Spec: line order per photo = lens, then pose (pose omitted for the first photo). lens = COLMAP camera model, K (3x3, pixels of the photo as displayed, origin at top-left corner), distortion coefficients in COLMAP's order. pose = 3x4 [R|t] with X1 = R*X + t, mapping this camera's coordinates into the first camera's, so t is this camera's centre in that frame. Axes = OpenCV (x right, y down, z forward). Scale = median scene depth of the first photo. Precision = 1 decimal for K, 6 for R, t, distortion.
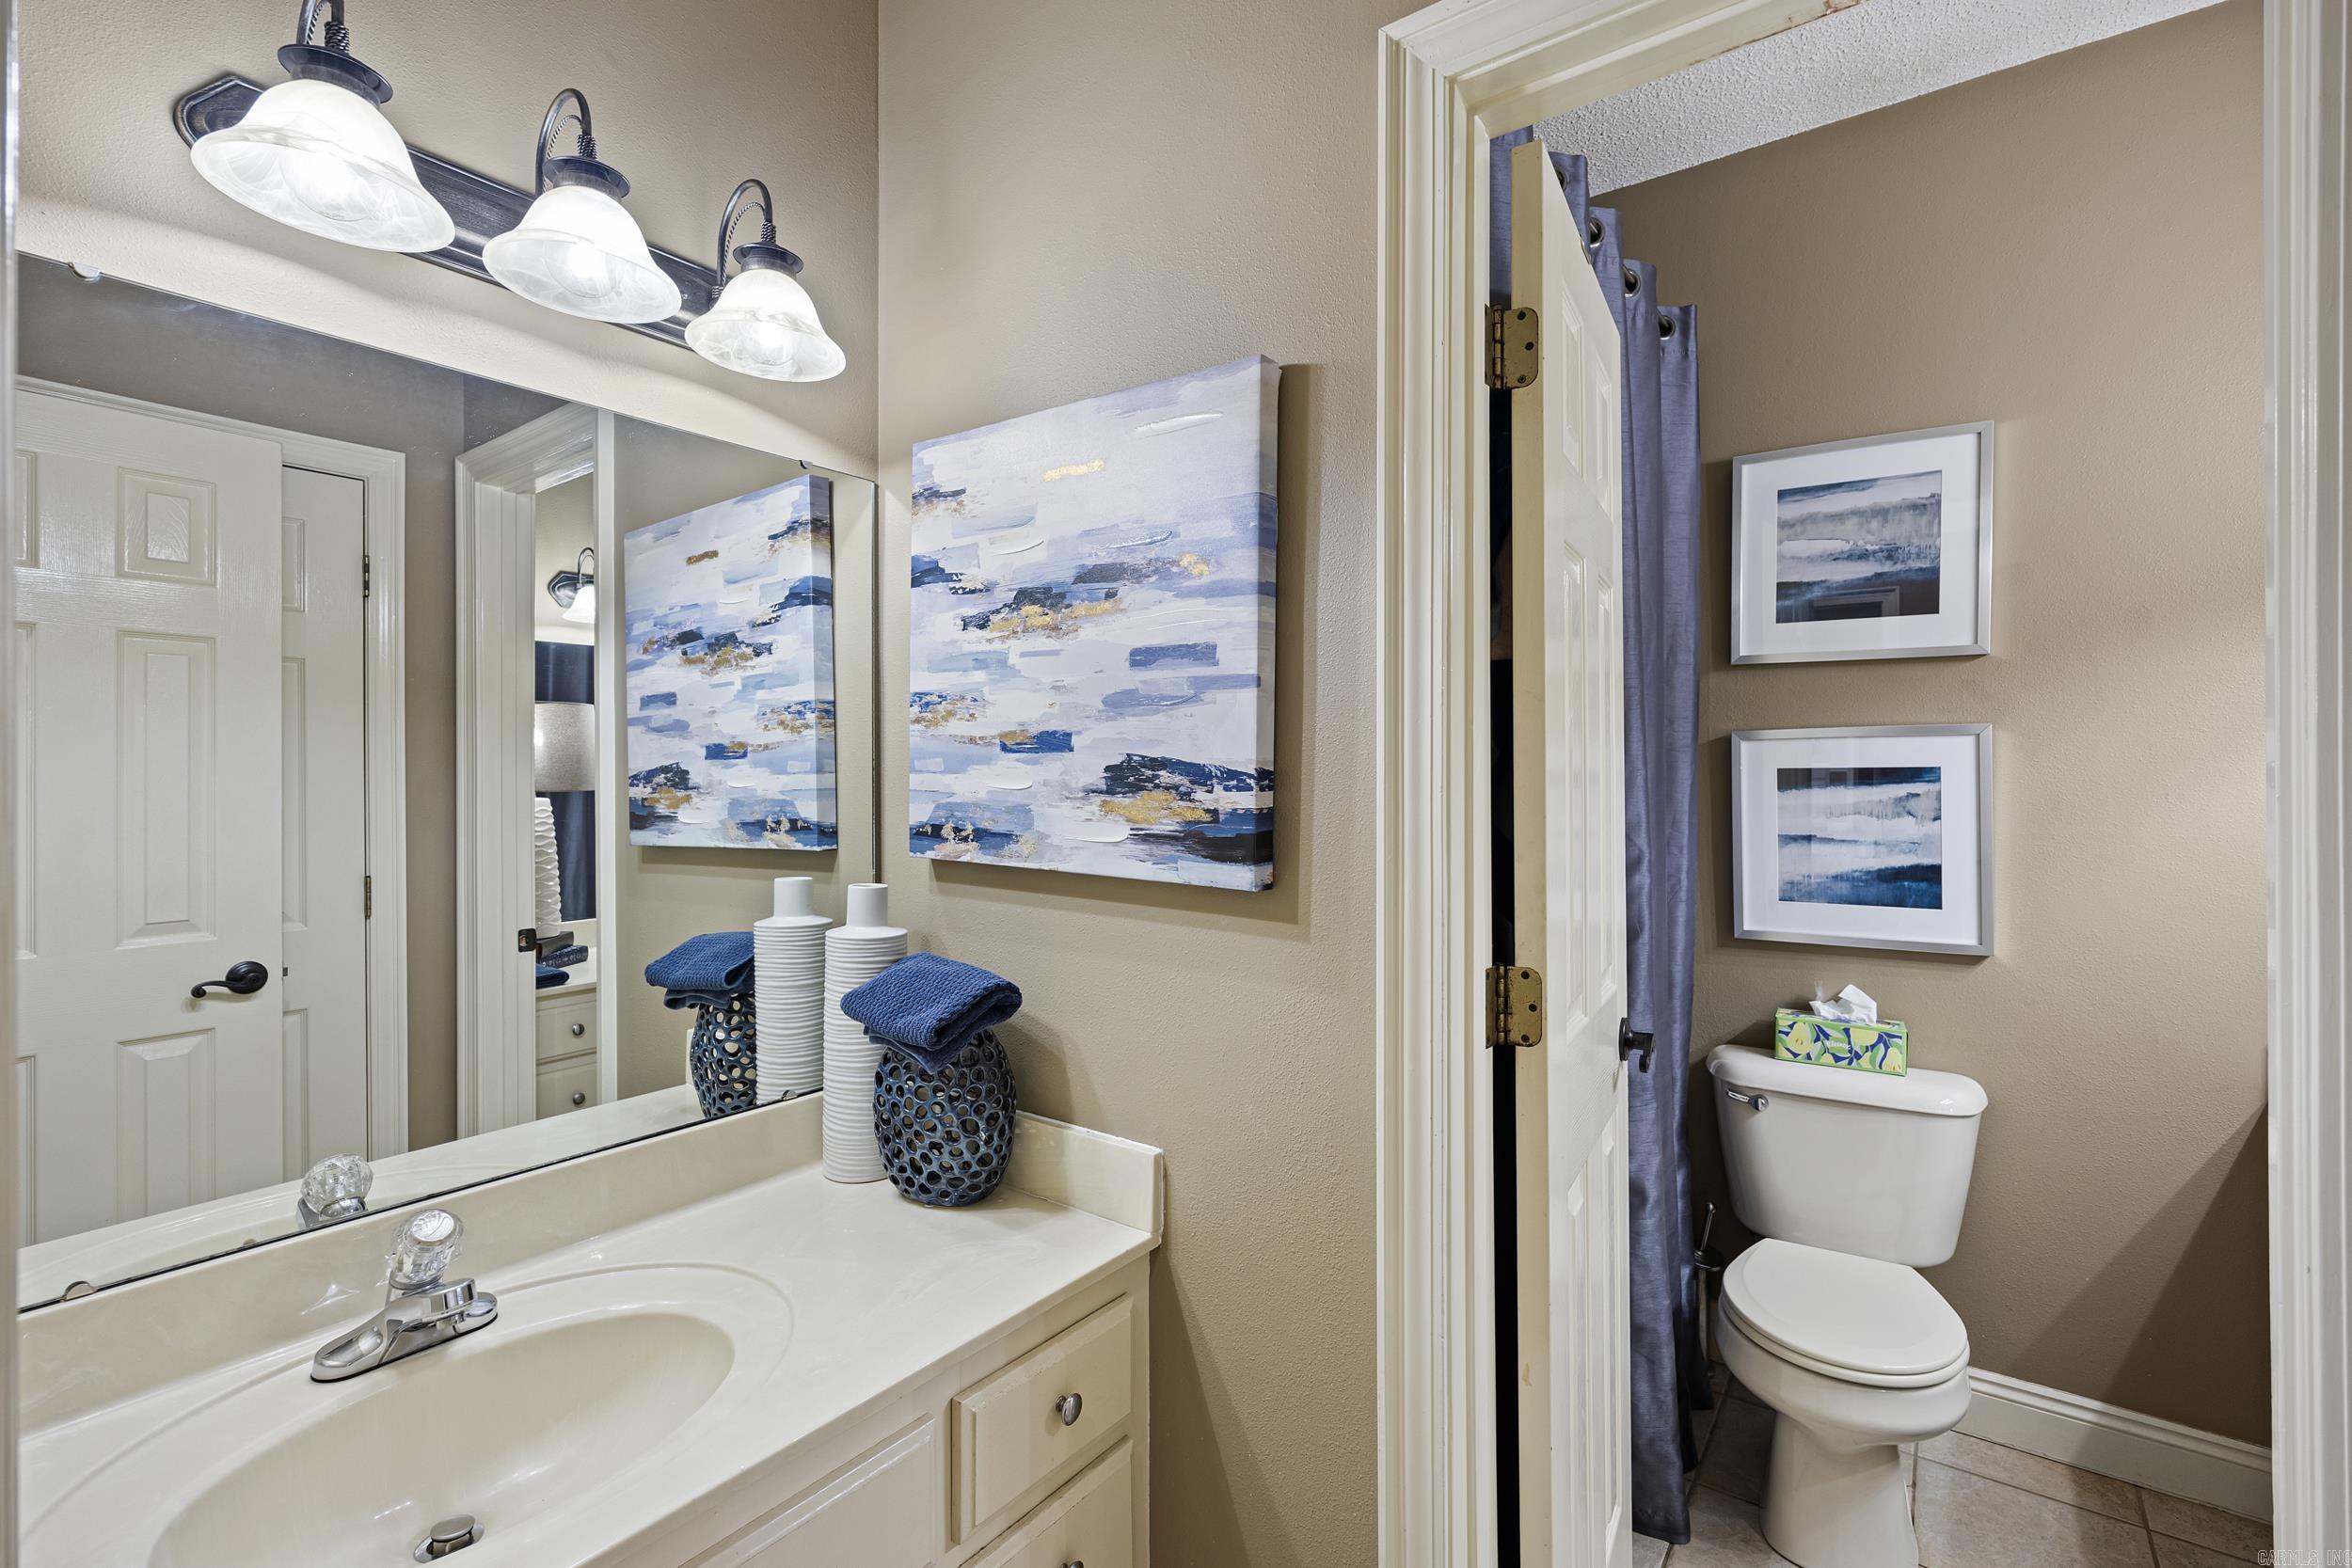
lens RADIAL K [[1067.5, 0, 1167.5], [0, 1067.5, 774.0], [0, 0, 1]] dist [-0.009327, 0.000421]
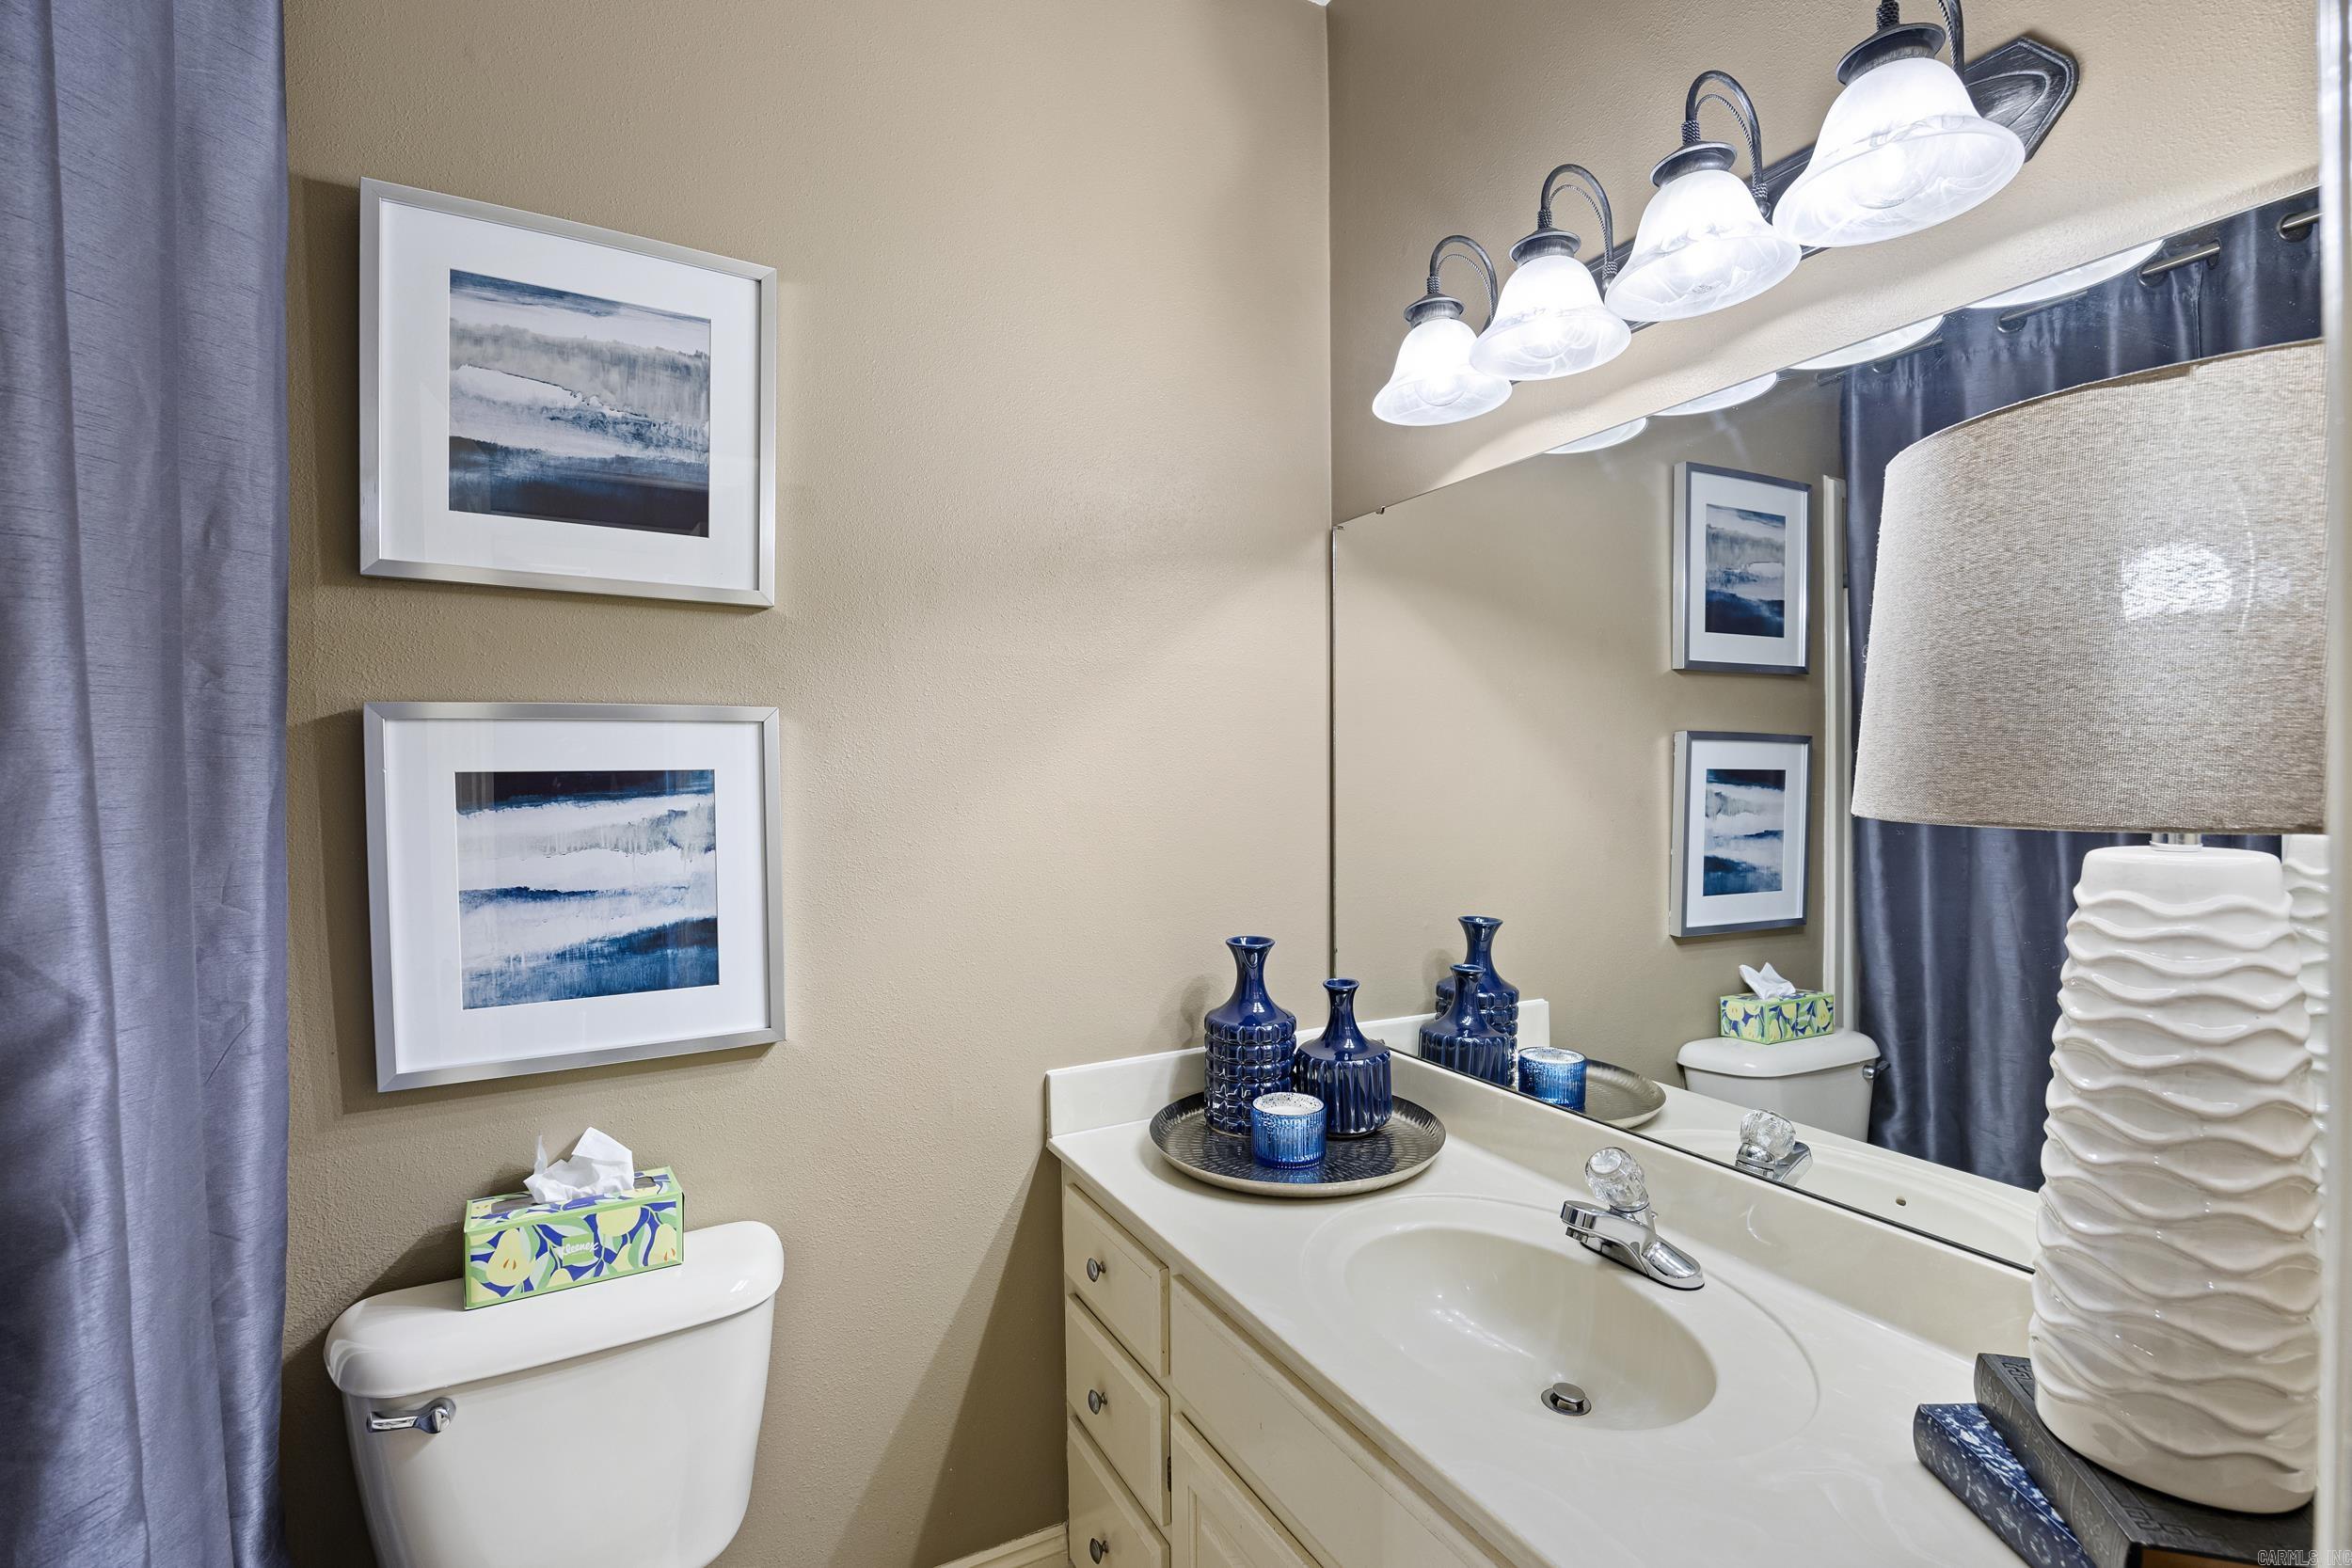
lens RADIAL K [[1067.5, 0, 1170.3], [0, 1067.5, 796.1], [0, 0, 1]] dist [-0.009327, 0.000421]
pose [[0.423482, -0.013263, 0.905807, 0.239478], [0.010993, 0.999894, 0.009501, 0.006205], [-0.905838, 0.005934, 0.423583, 0.448147]]
